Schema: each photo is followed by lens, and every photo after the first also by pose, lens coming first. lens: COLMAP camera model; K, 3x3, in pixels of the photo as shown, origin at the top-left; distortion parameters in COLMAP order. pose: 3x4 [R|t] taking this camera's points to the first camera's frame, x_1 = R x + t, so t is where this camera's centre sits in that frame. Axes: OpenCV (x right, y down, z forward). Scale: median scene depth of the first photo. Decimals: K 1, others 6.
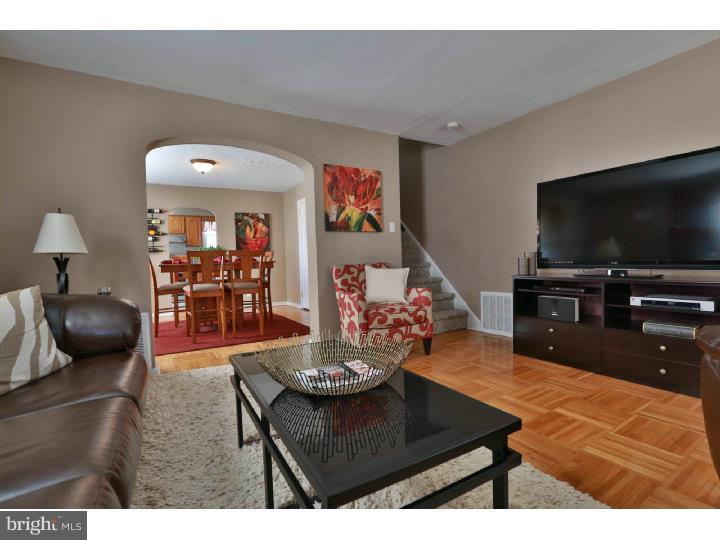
lens RADIAL K [[350.9, 0, 359.4], [0, 350.9, 269.5], [0, 0, 1]] dist [-0.028859, 0.006988]
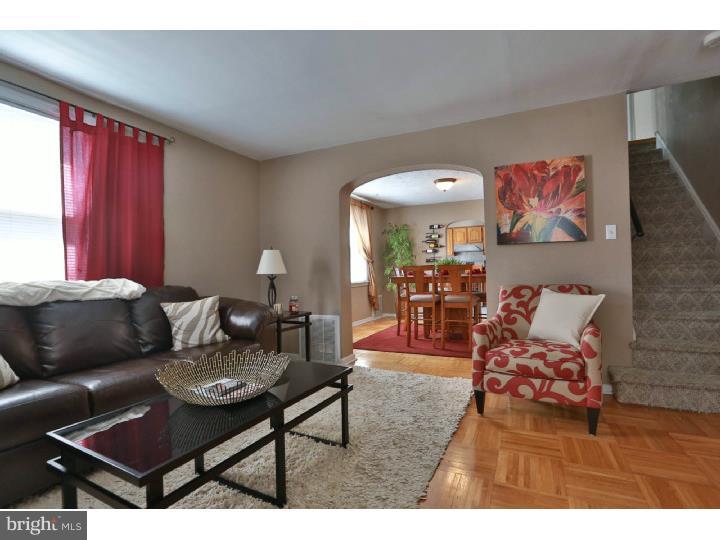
lens RADIAL K [[350.9, 0, 358.5], [0, 350.9, 270.0], [0, 0, 1]] dist [-0.028859, 0.006988]
pose [[0.538718, 0.017472, -0.842305, 0.426938], [-0.017352, 0.999803, 0.009641, -0.049113], [0.842308, 0.009422, 0.538915, 0.247436]]
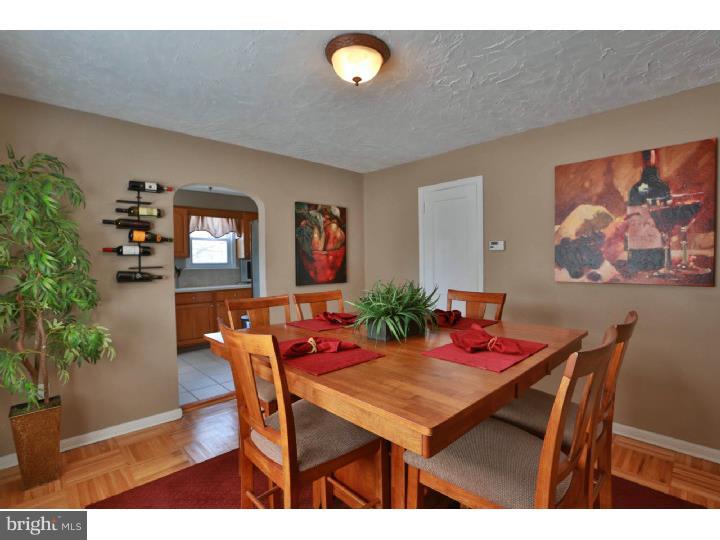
lens RADIAL K [[350.9, 0, 363.3], [0, 350.9, 277.2], [0, 0, 1]] dist [-0.028859, 0.006988]
pose [[0.969351, 0.005832, 0.245612, -0.693341], [-0.010173, 0.999814, 0.016409, -0.104060], [-0.245471, -0.018405, 0.969229, 0.819793]]
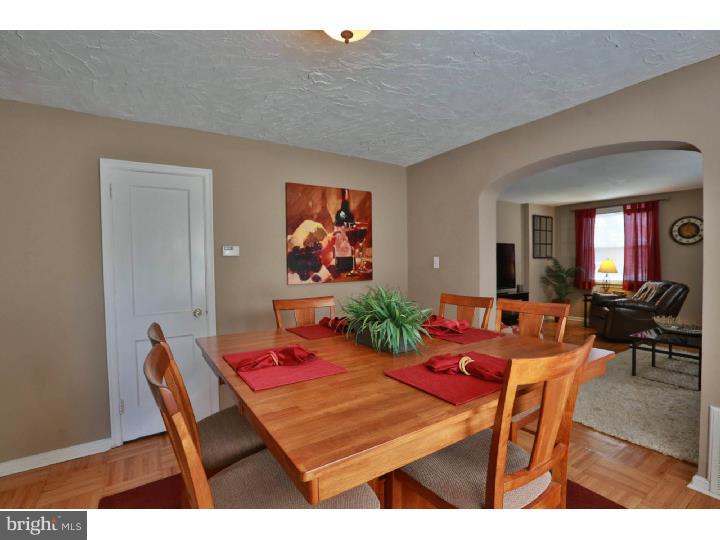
lens RADIAL K [[350.9, 0, 360.9], [0, 350.9, 269.4], [0, 0, 1]] dist [-0.028859, 0.006988]
pose [[-0.057970, 0.000322, 0.998318, -0.994971], [0.041995, 0.999116, 0.002116, -0.119787], [-0.997435, 0.042047, -0.057932, 1.378510]]
